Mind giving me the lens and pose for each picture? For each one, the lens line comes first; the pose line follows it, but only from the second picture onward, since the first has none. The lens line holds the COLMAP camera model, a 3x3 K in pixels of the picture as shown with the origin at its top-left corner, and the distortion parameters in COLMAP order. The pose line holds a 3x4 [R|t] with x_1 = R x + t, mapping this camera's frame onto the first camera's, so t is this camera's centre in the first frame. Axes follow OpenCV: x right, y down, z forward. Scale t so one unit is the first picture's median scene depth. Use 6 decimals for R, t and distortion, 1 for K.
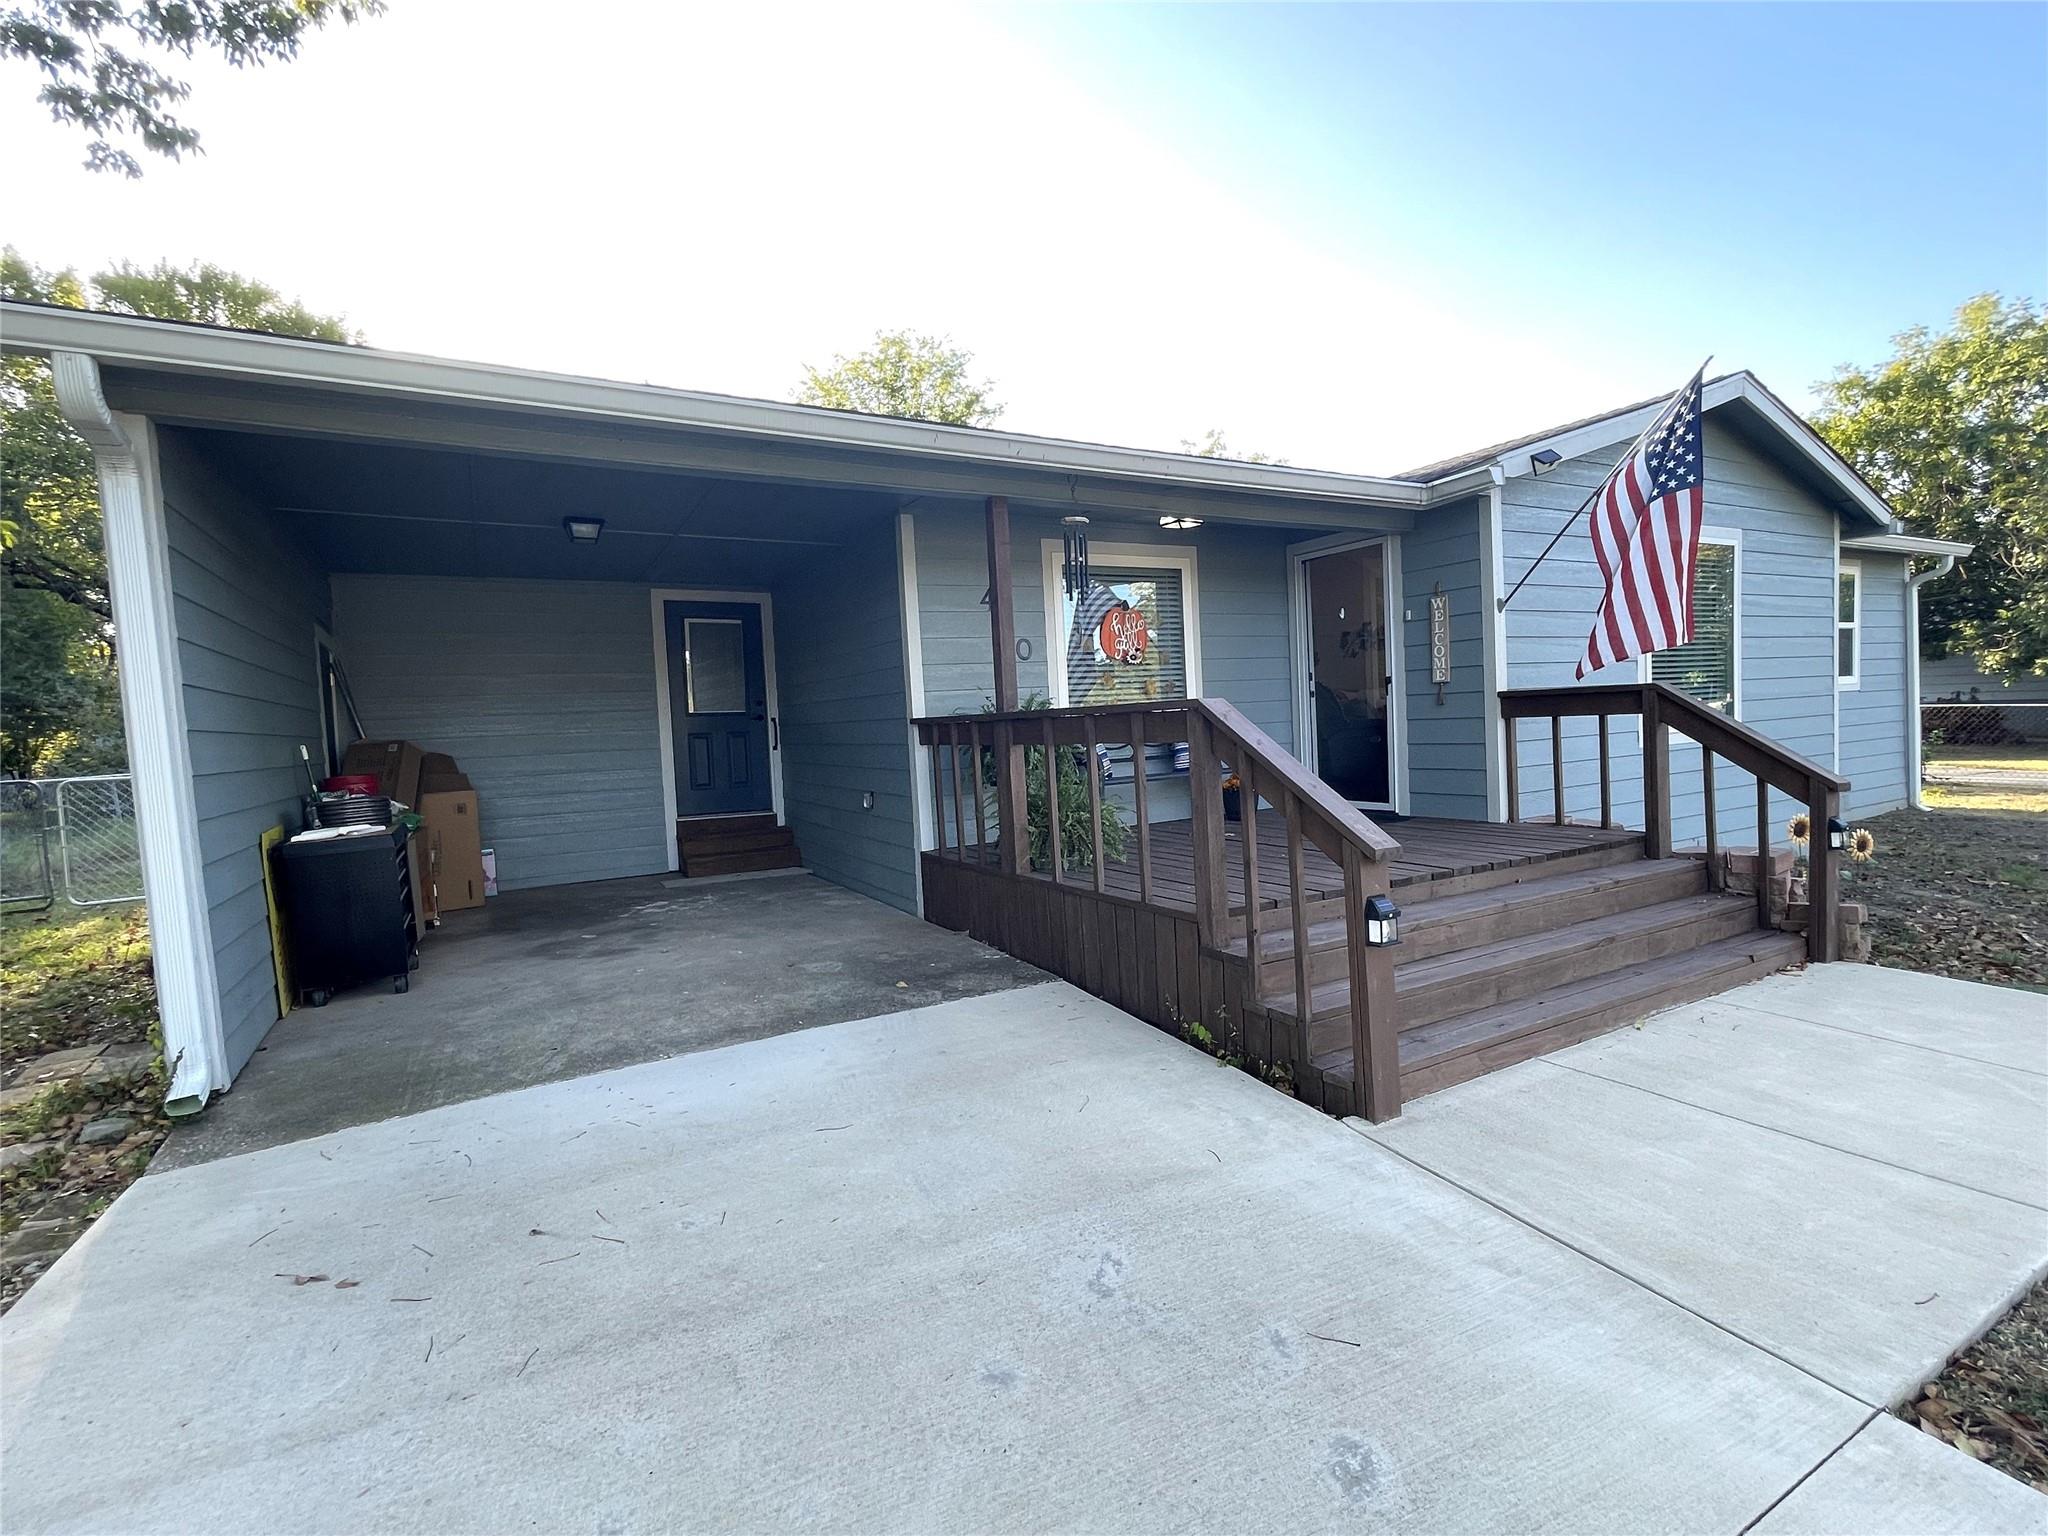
lens RADIAL K [[953.6, 0, 1024.1], [0, 953.6, 764.6], [0, 0, 1]] dist [-0.003115, -0.002061]
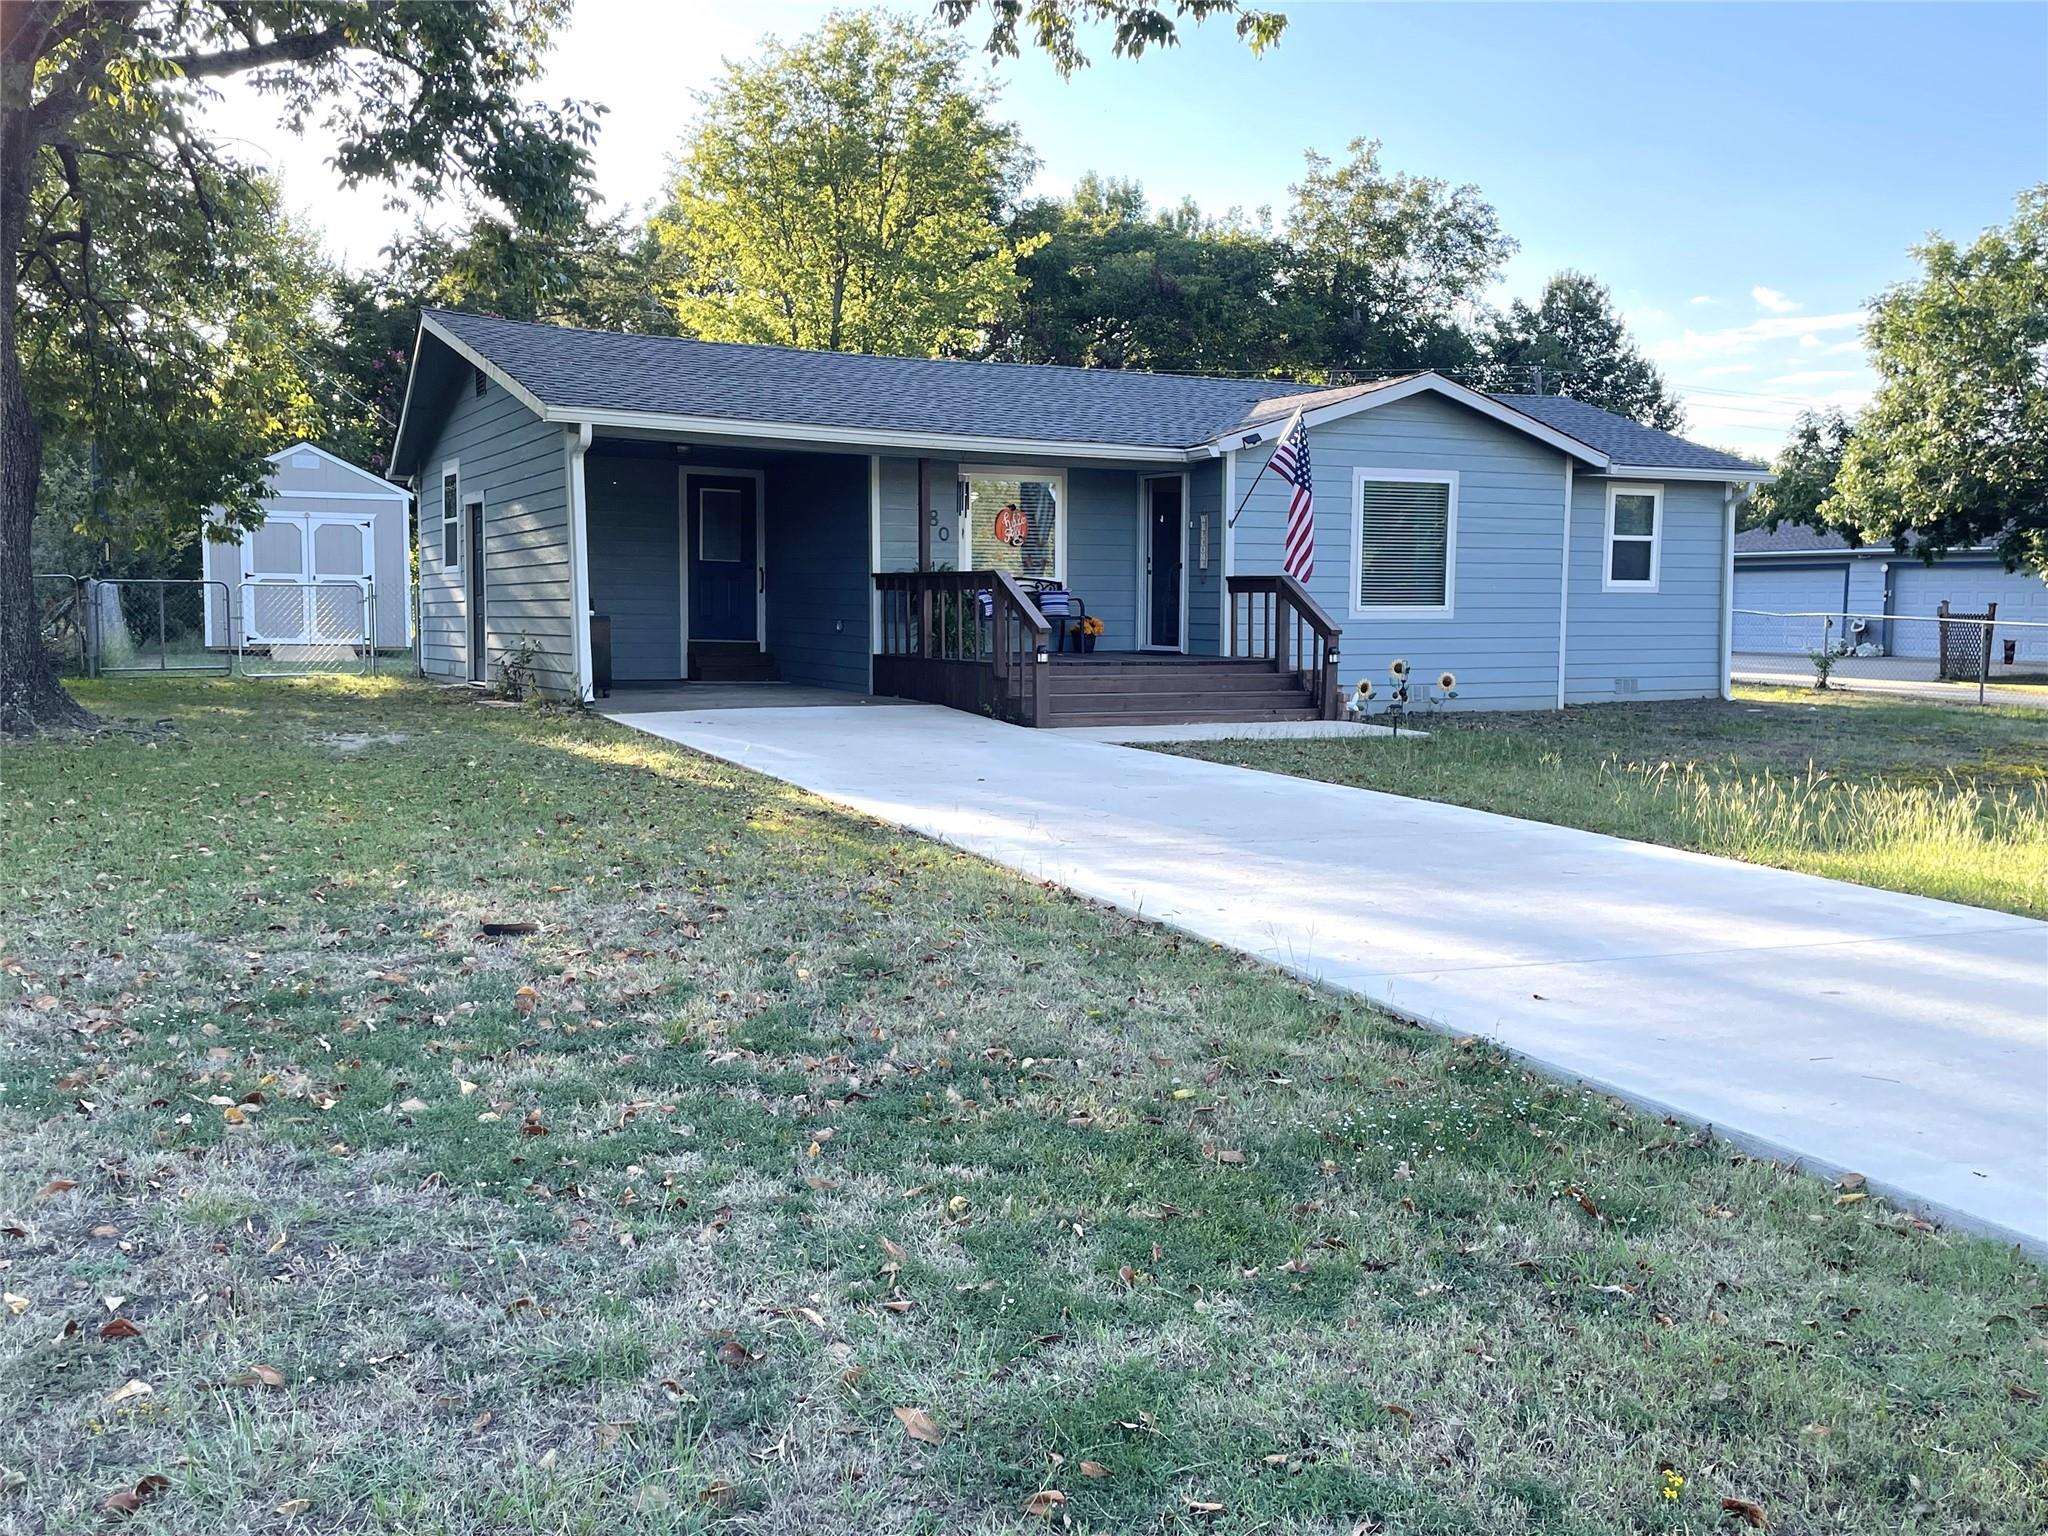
lens RADIAL K [[1828.8, 0, 1006.4], [0, 1828.8, 763.7], [0, 0, 1]] dist [0.037096, -0.014583]
pose [[0.998097, 0.057642, -0.021897, 0.202573], [-0.056559, 0.997282, 0.047230, 0.116856], [0.024559, -0.045901, 0.998644, -2.160632]]
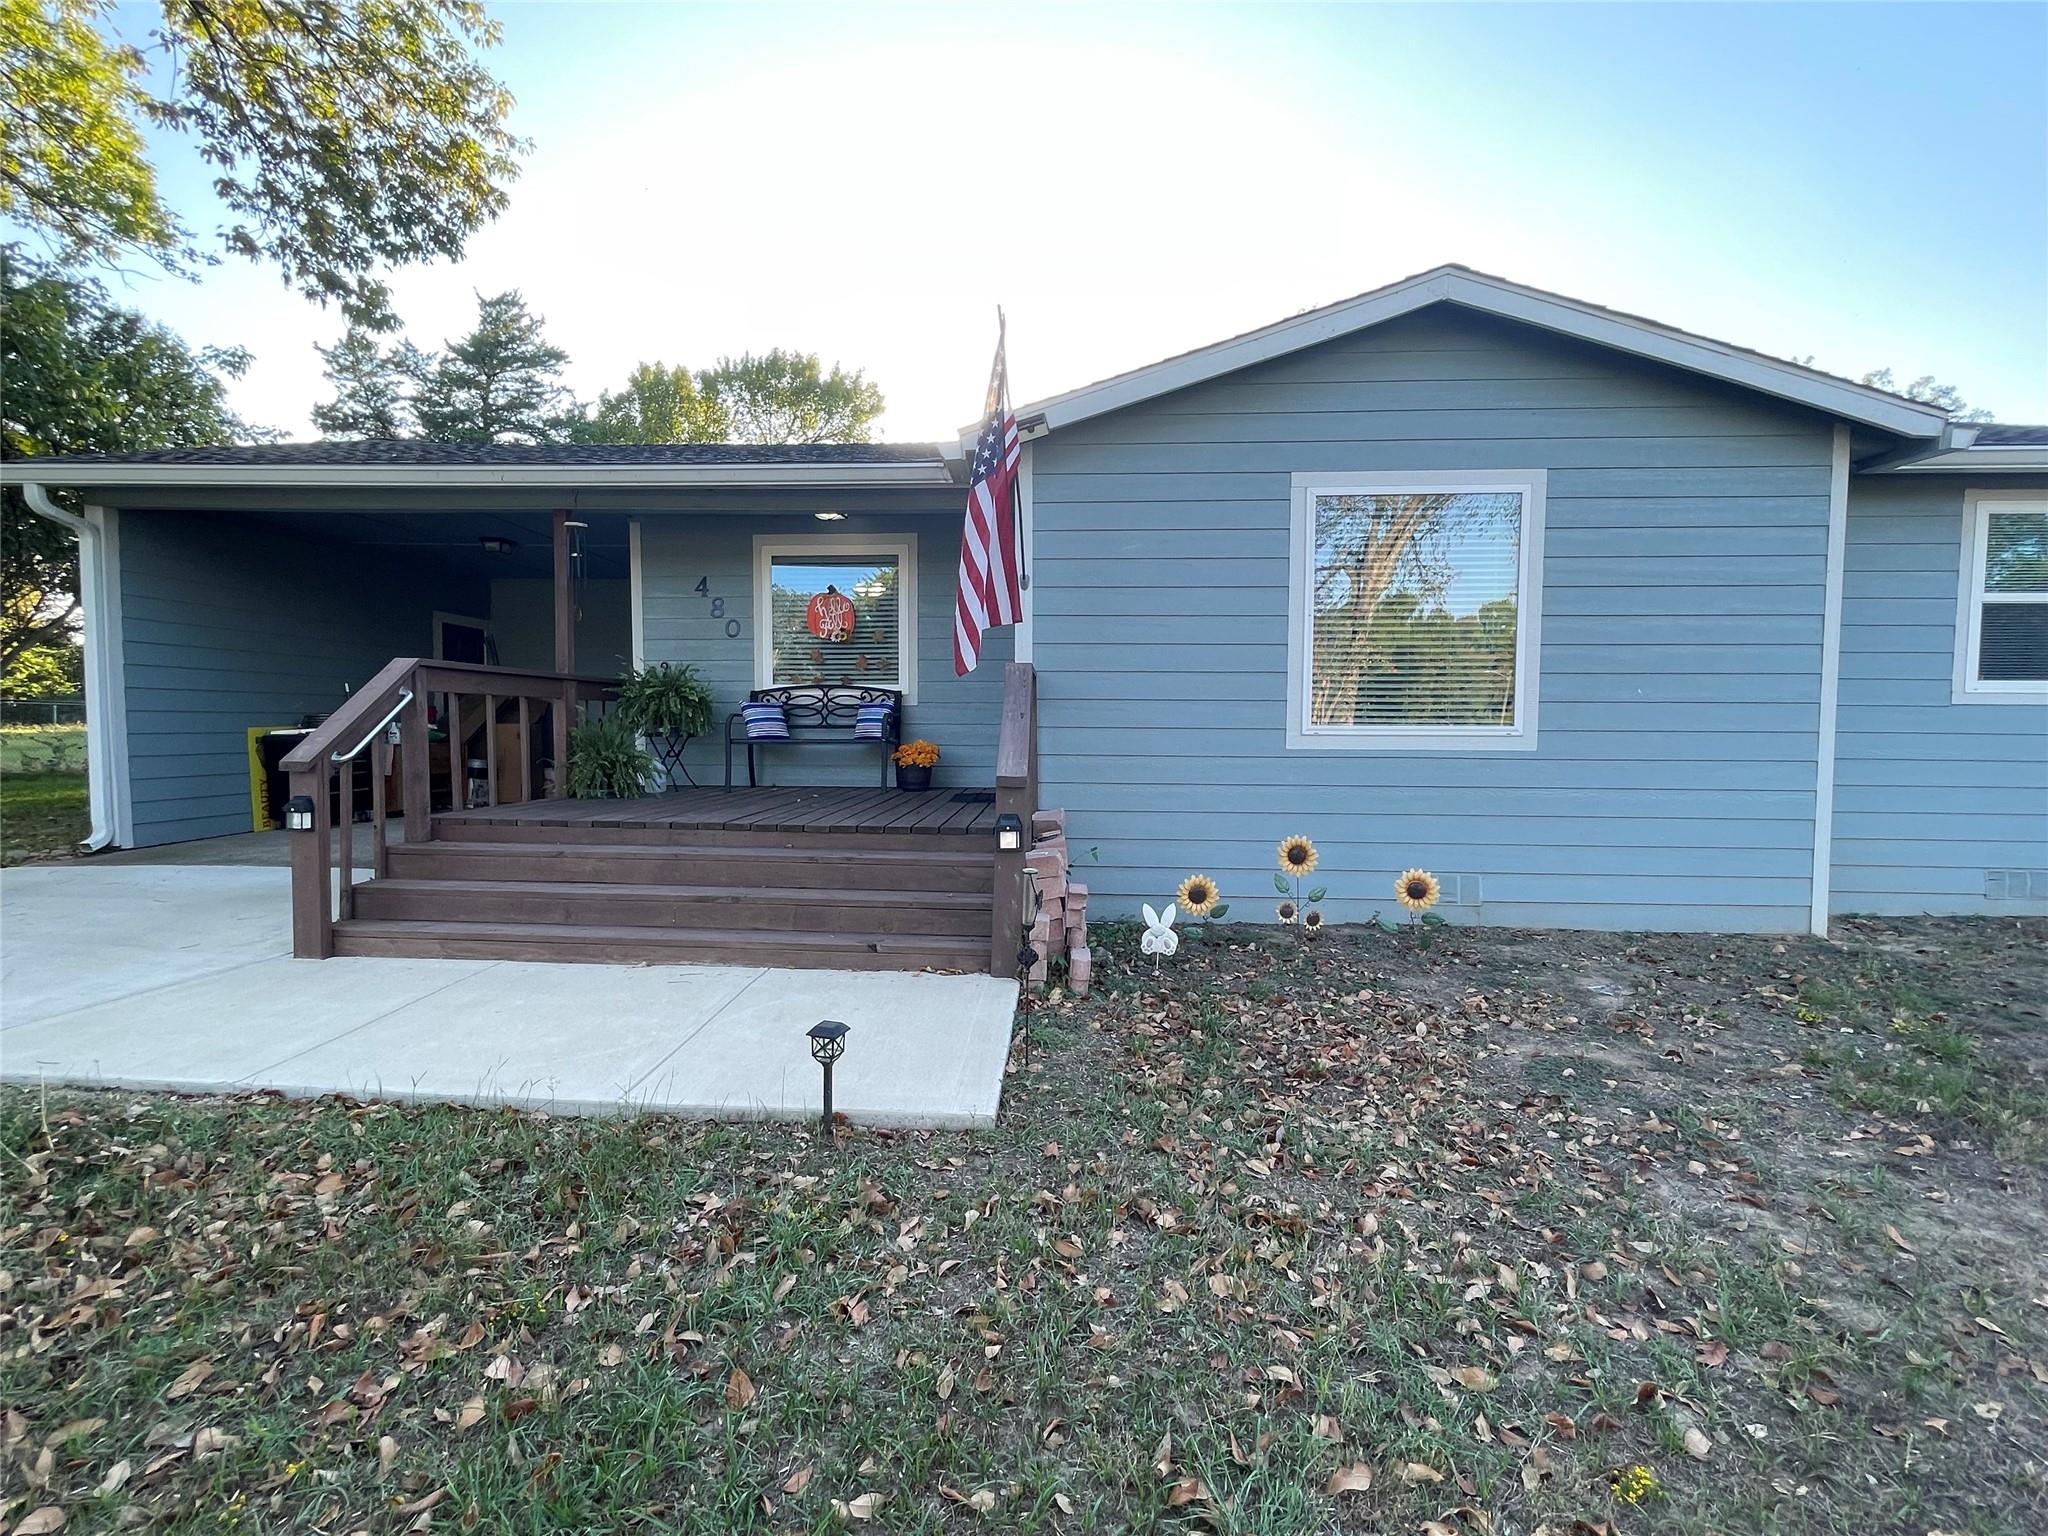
lens RADIAL K [[953.6, 0, 1021.0], [0, 953.6, 769.4], [0, 0, 1]] dist [-0.003115, -0.002061]
pose [[0.840736, 0.082283, -0.535157, 1.007102], [-0.072846, 0.996589, 0.038789, -0.017388], [0.536523, 0.006373, 0.843861, 0.191863]]
